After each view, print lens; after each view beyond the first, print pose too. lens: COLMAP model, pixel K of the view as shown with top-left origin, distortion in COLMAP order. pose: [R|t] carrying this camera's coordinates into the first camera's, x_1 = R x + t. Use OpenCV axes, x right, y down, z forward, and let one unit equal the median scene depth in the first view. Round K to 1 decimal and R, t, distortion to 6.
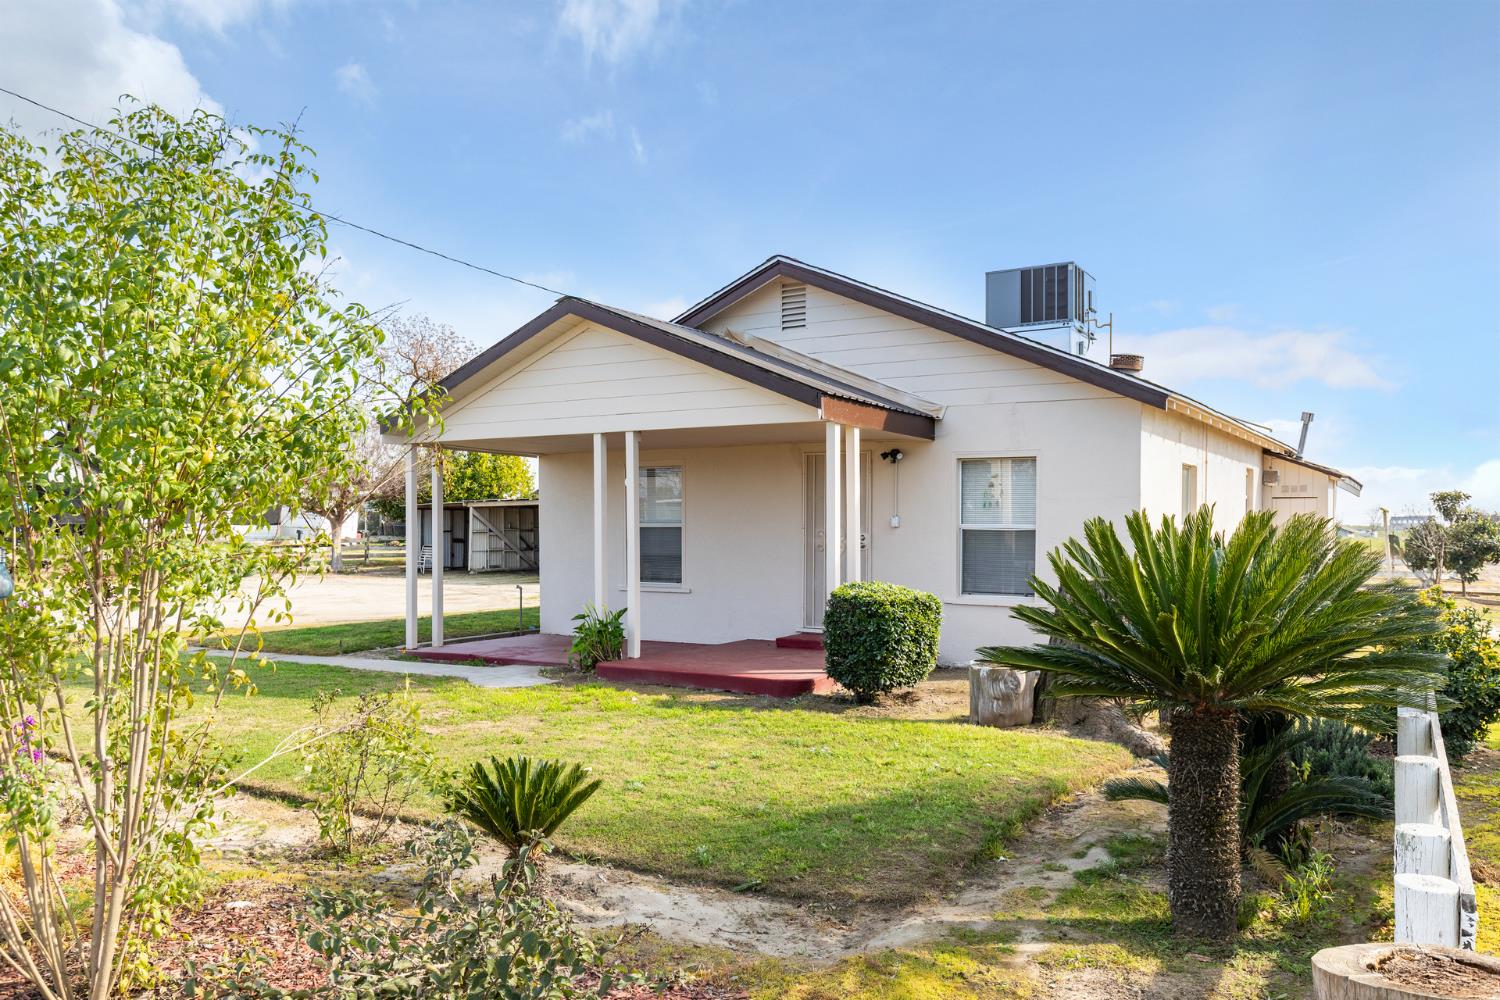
lens RADIAL K [[1128.8, 0, 740.9], [0, 1128.8, 534.7], [0, 0, 1]] dist [-0.001460, -0.000142]
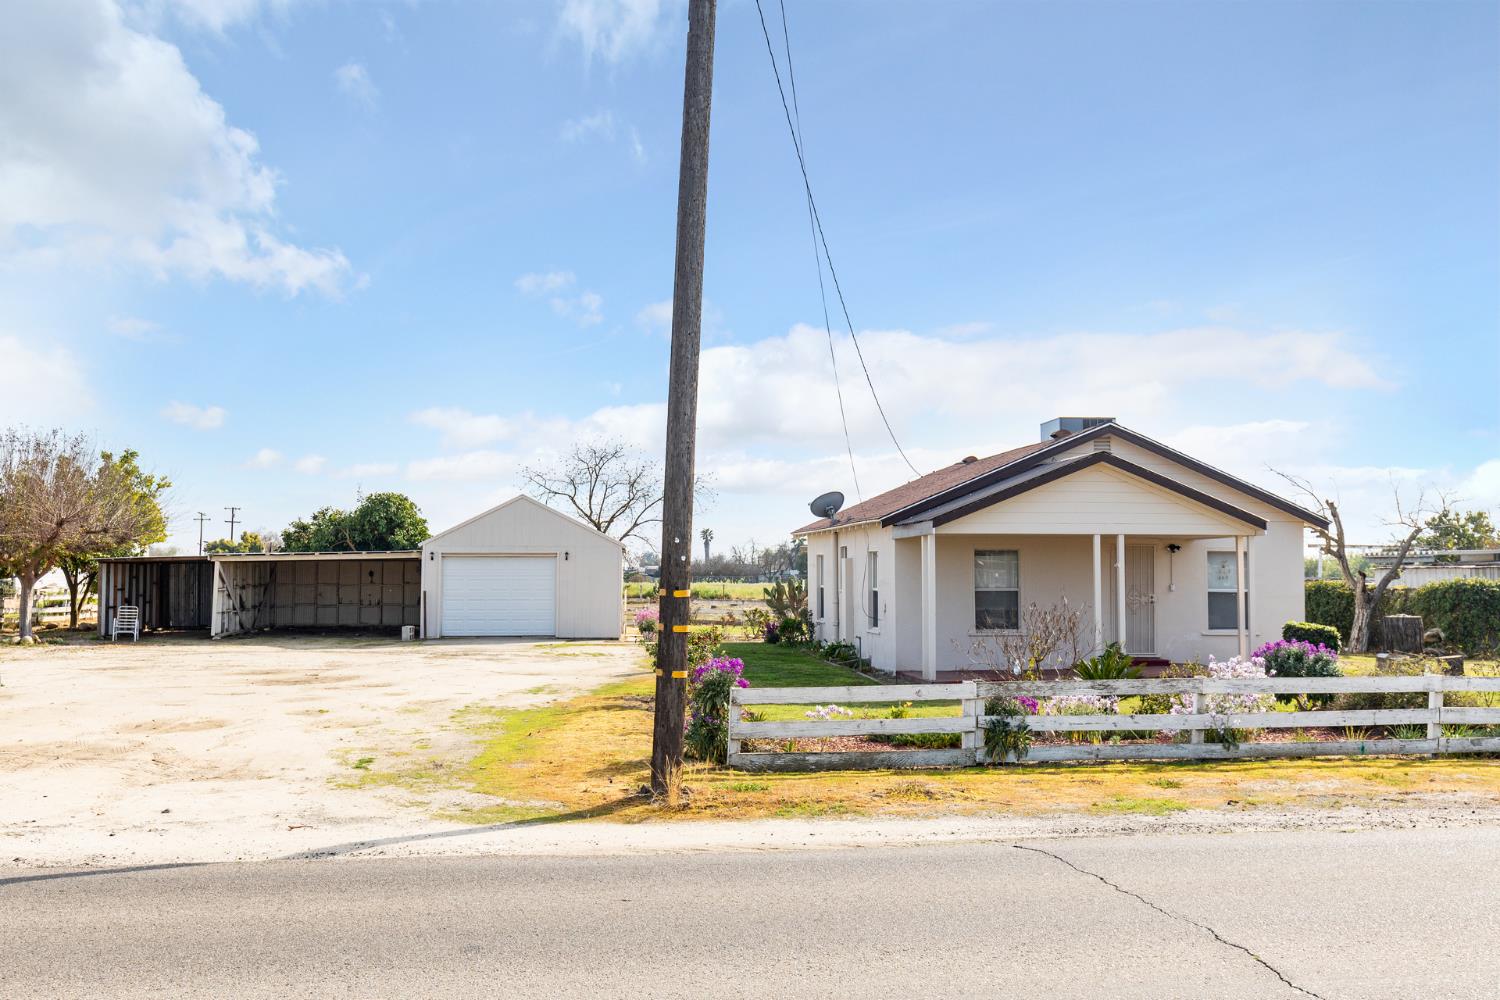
lens RADIAL K [[1357.8, 0, 740.5], [0, 1357.8, 503.9], [0, 0, 1]] dist [0.005938, 0.011520]
pose [[0.783609, 0.029555, 0.620551, -1.437993], [0.004910, 0.998542, -0.053758, -0.026631], [-0.621235, 0.045172, 0.782322, -0.165841]]
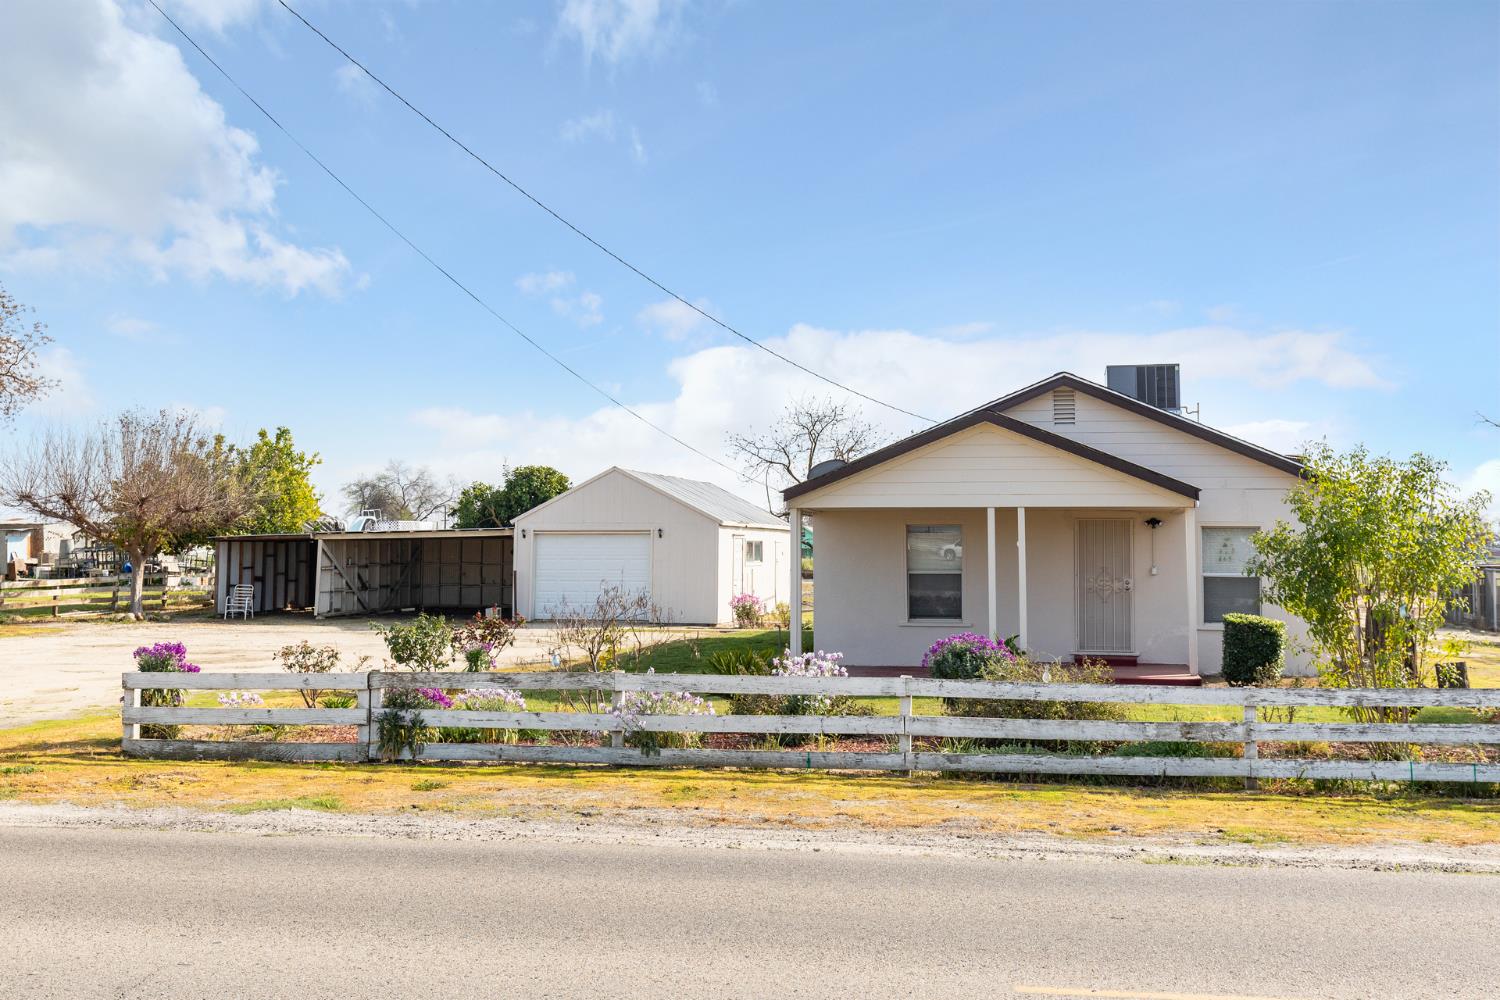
lens RADIAL K [[1561.0, 0, 758.6], [0, 1561.0, 443.0], [0, 0, 1]] dist [0.012358, 0.000000]
pose [[0.934622, 0.023335, 0.354877, -0.878689], [0.002829, 0.997326, -0.073029, -0.025672], [-0.355632, 0.069259, 0.932056, -0.543043]]
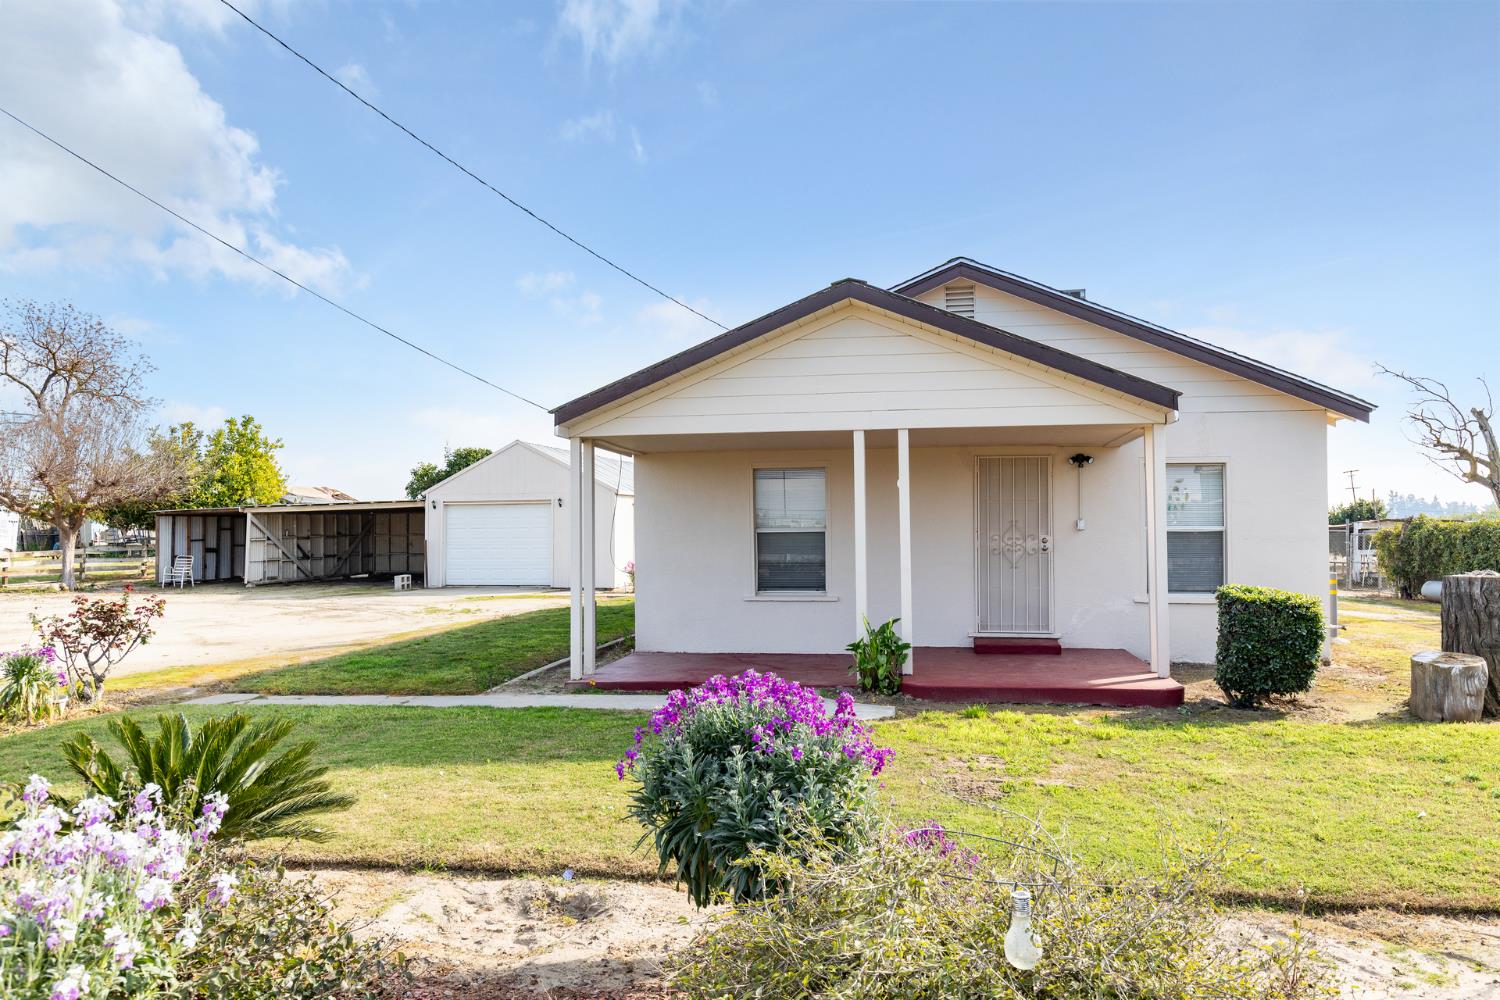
lens RADIAL K [[1021.2, 0, 752.5], [0, 1021.2, 496.8], [0, 0, 1]] dist [0.003589, -0.003220]
pose [[0.927208, 0.001755, 0.374543, -0.431481], [0.012812, 0.999255, -0.036399, -0.005859], [-0.374328, 0.038548, 0.926495, 0.222236]]
